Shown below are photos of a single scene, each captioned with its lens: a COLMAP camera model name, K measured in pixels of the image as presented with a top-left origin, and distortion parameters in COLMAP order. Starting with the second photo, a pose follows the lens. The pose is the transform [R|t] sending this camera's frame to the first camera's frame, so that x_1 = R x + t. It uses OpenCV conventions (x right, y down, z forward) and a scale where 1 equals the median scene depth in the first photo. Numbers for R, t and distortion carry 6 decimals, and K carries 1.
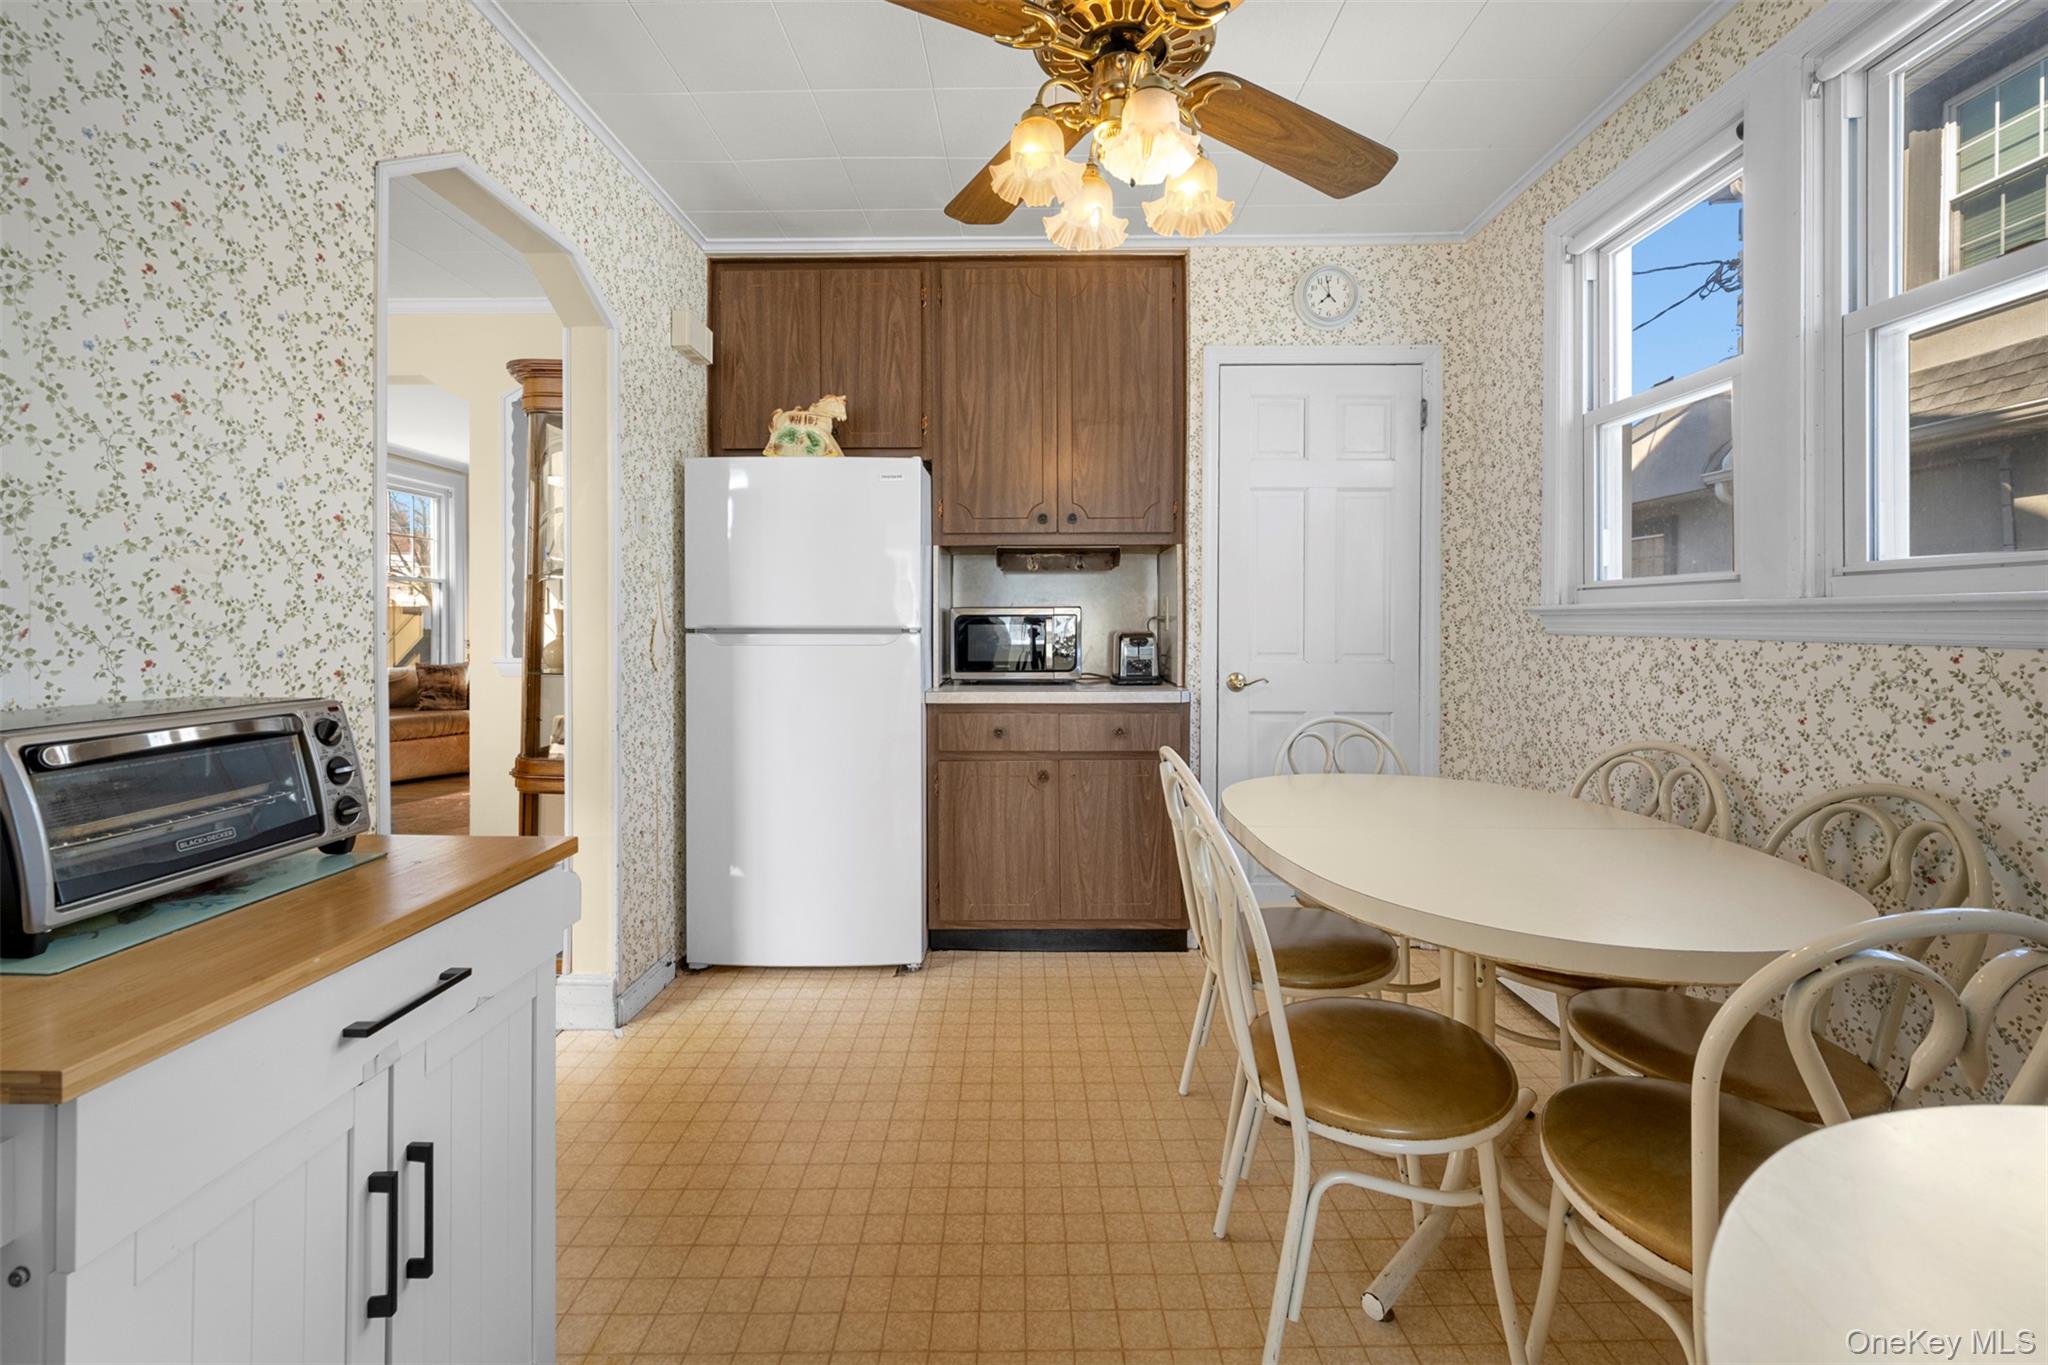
lens RADIAL K [[846.4, 0, 1022.9], [0, 846.4, 641.1], [0, 0, 1]] dist [0.000897, 0.000216]
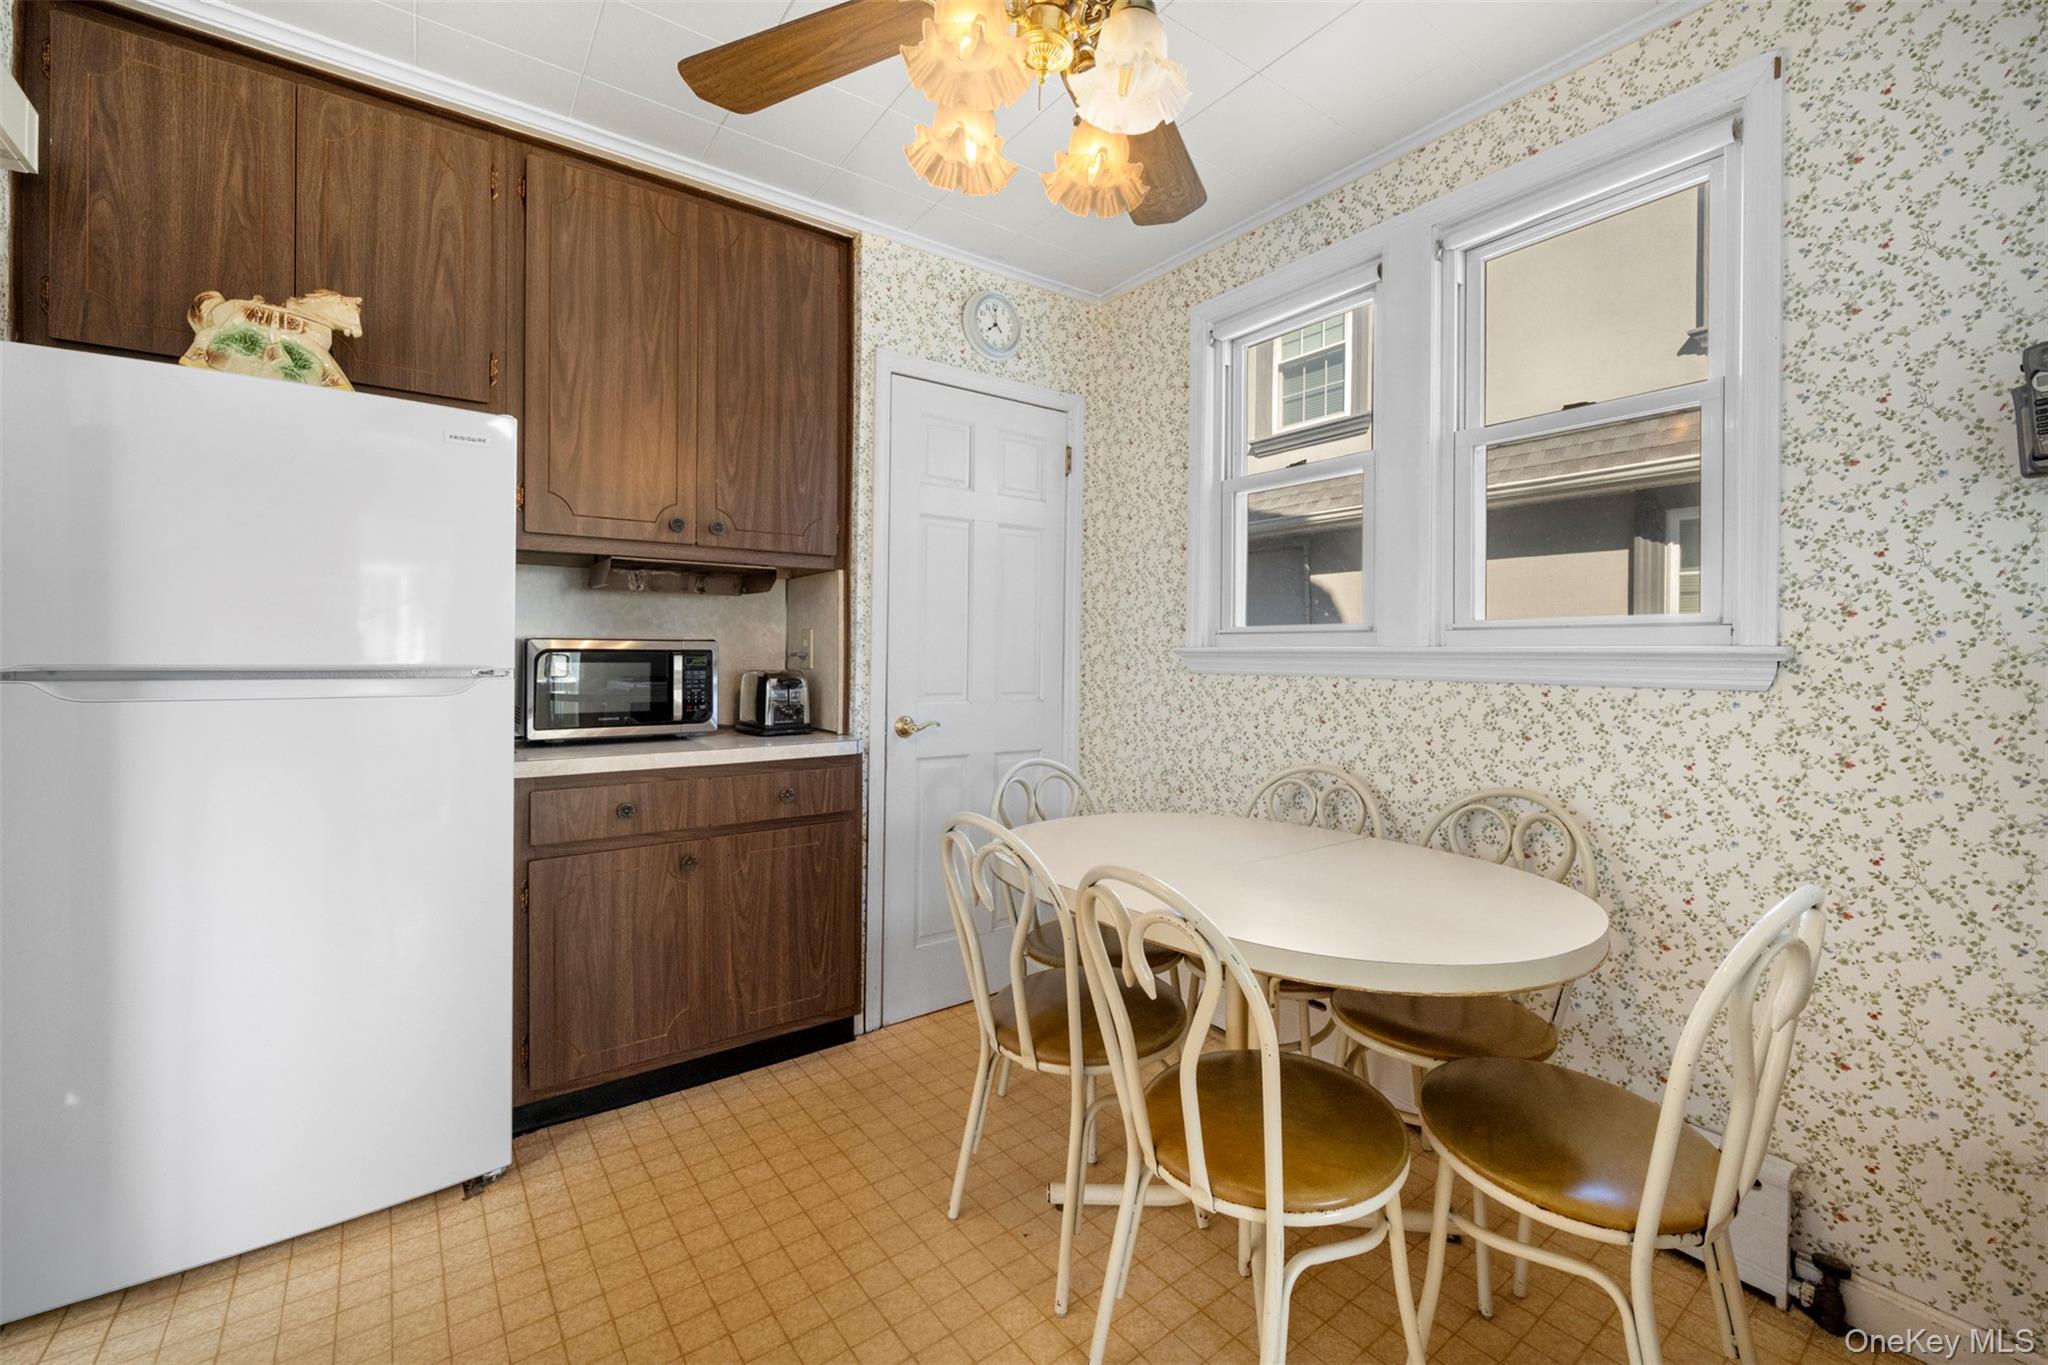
lens RADIAL K [[859.2, 0, 1046.5], [0, 859.2, 665.8], [0, 0, 1]] dist [0.002477, -0.000172]
pose [[0.793280, -0.001606, 0.608855, -0.192639], [0.006945, 0.999955, -0.006411, -0.010063], [-0.608817, 0.009314, 0.793256, 0.185234]]
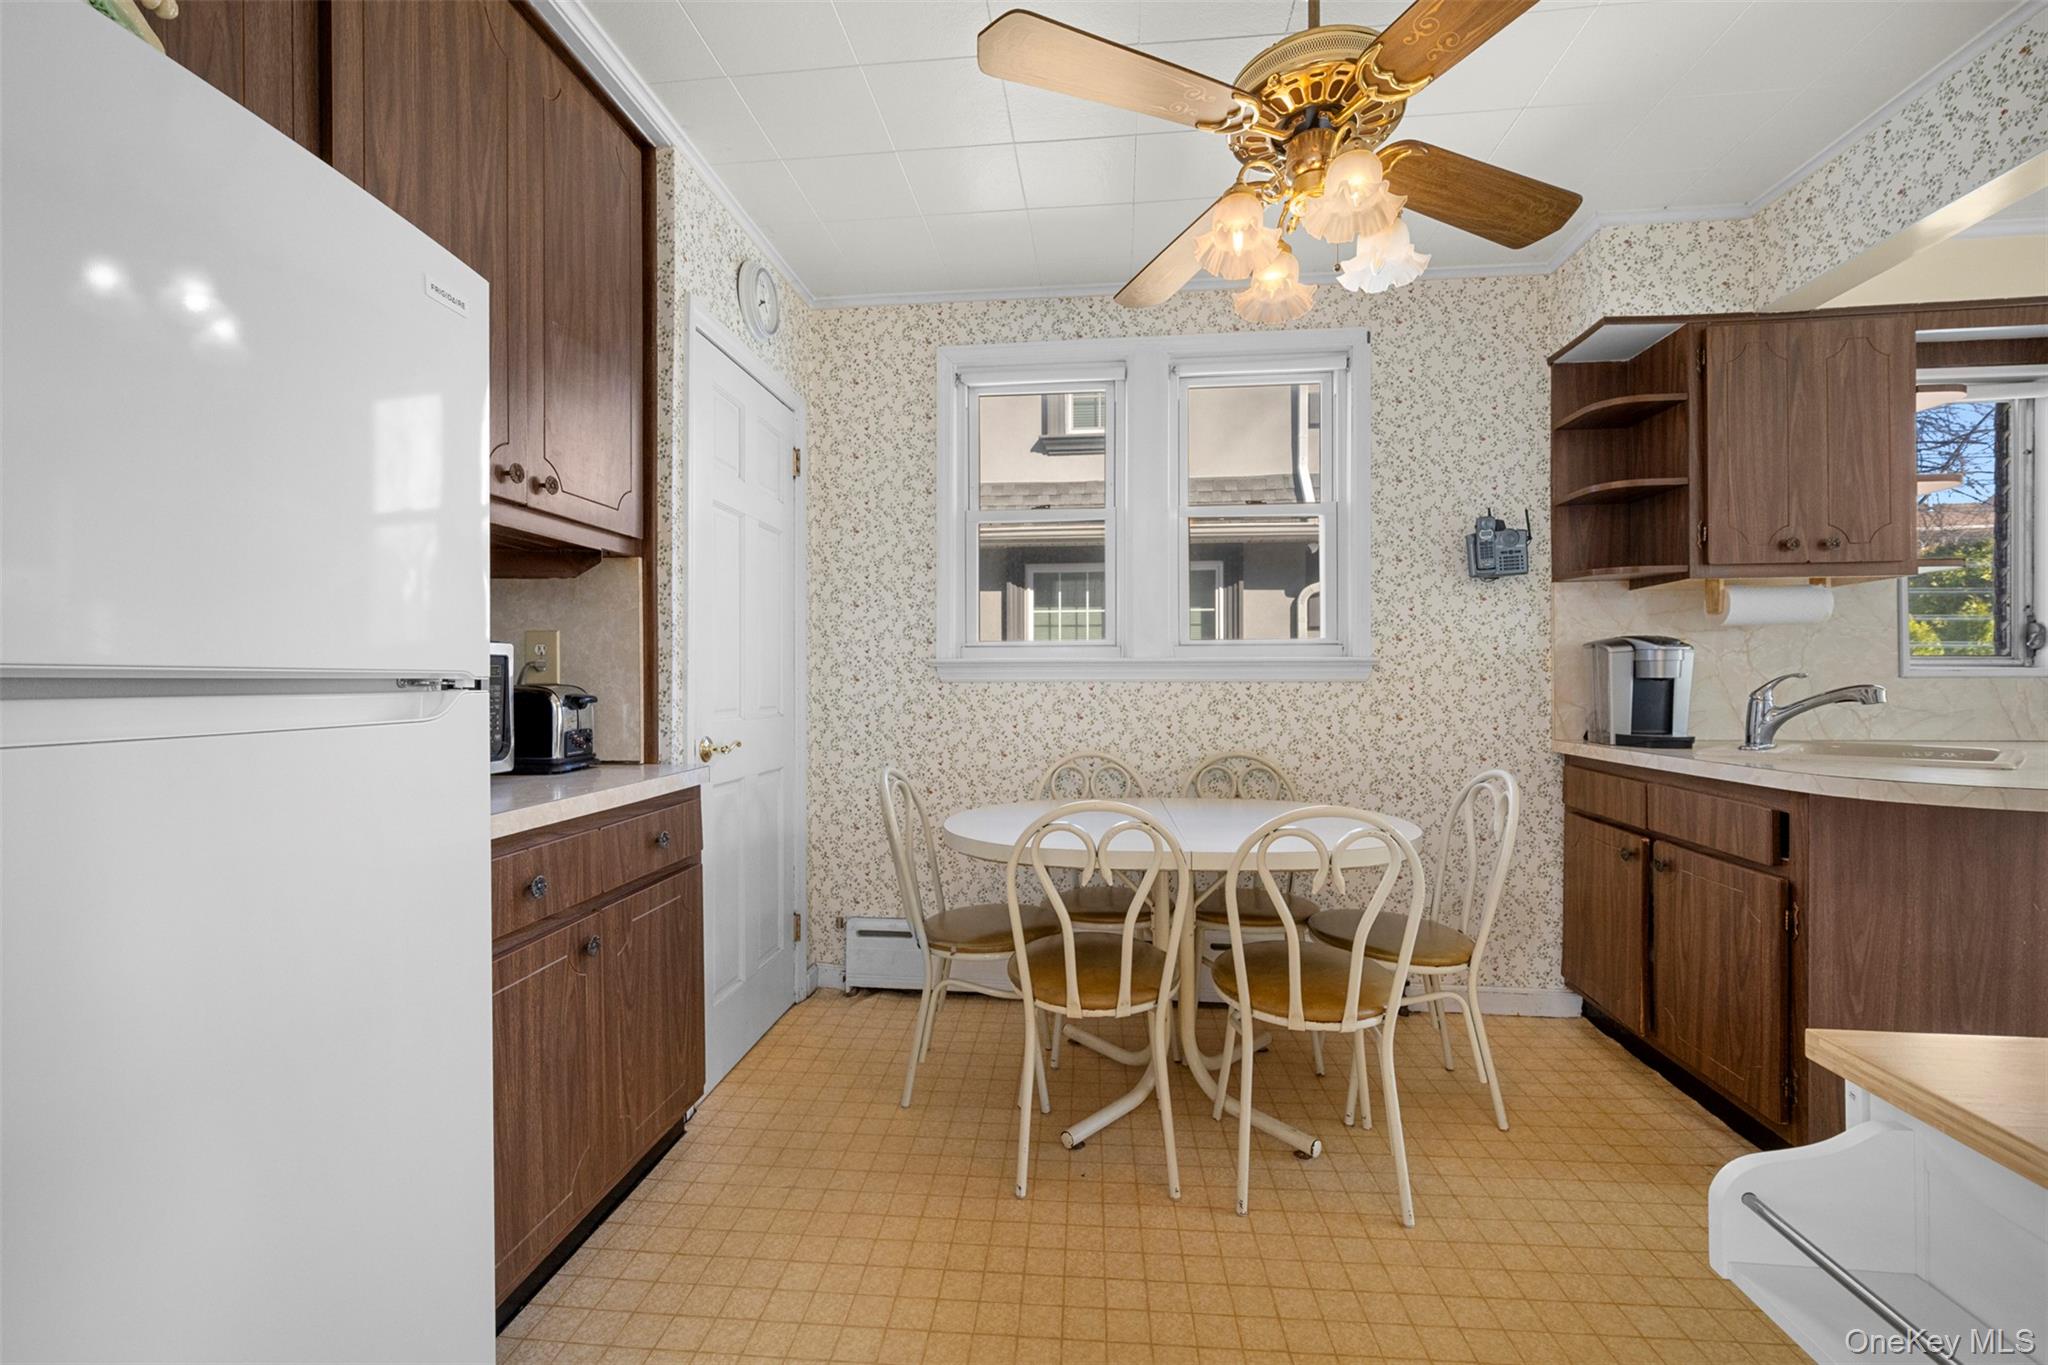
lens RADIAL K [[787.8, 0, 1107.6], [0, 787.8, 686.6], [0, 0, 1]] dist [0.000070, -0.000027]
pose [[0.077177, -0.022077, 0.996773, -0.429152], [0.028412, 0.999397, 0.019935, -0.015451], [-0.996612, 0.026782, 0.077758, 0.579001]]
